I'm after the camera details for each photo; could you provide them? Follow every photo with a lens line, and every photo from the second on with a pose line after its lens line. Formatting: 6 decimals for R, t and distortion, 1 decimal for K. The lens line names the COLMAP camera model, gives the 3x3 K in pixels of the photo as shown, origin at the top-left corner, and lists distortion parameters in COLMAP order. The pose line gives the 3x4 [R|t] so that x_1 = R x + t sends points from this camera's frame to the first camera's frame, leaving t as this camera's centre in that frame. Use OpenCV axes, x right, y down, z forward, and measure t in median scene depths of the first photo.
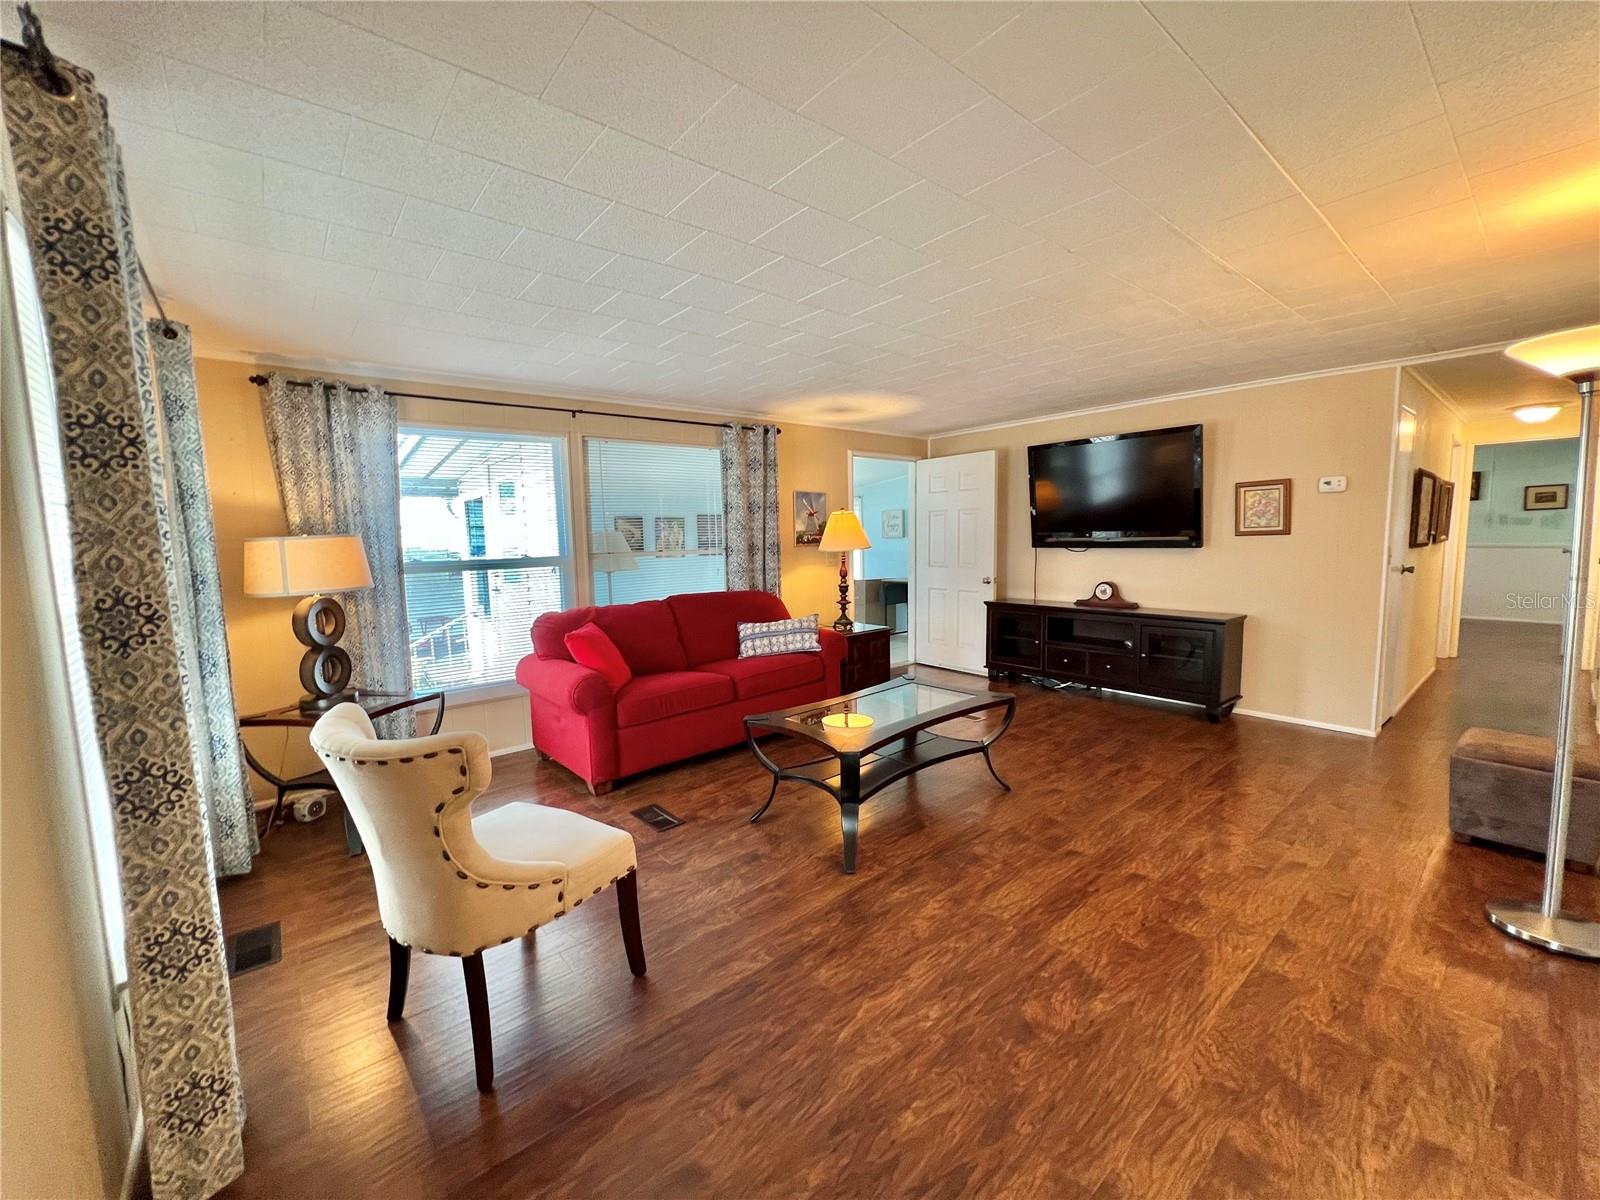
lens RADIAL K [[641.9, 0, 792.4], [0, 641.9, 602.2], [0, 0, 1]] dist [-0.003971, -0.000133]
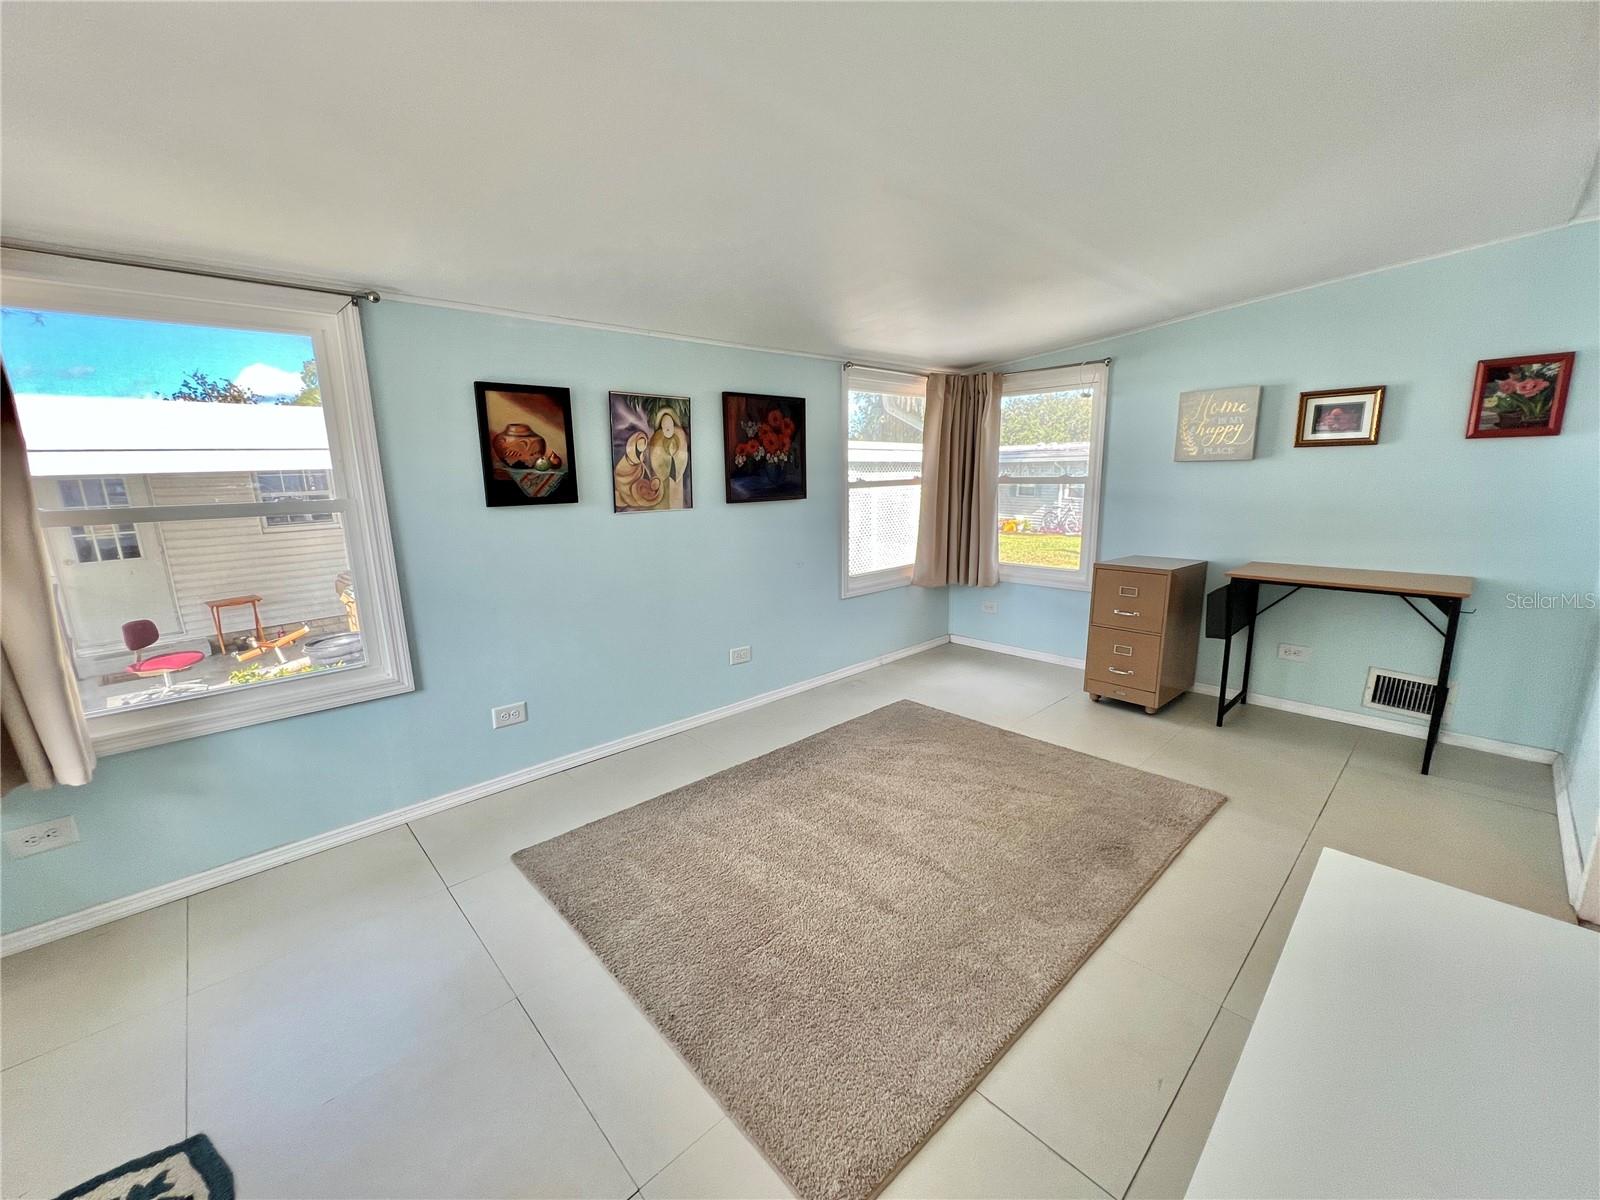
lens RADIAL K [[643.9, 0, 799.4], [0, 643.9, 598.8], [0, 0, 1]] dist [-0.002837, 0.000632]
pose [[0.998098, -0.004710, 0.061474, -0.217402], [-0.001476, 0.994967, 0.100192, -0.093467], [-0.061637, -0.100092, 0.993067, 1.041187]]
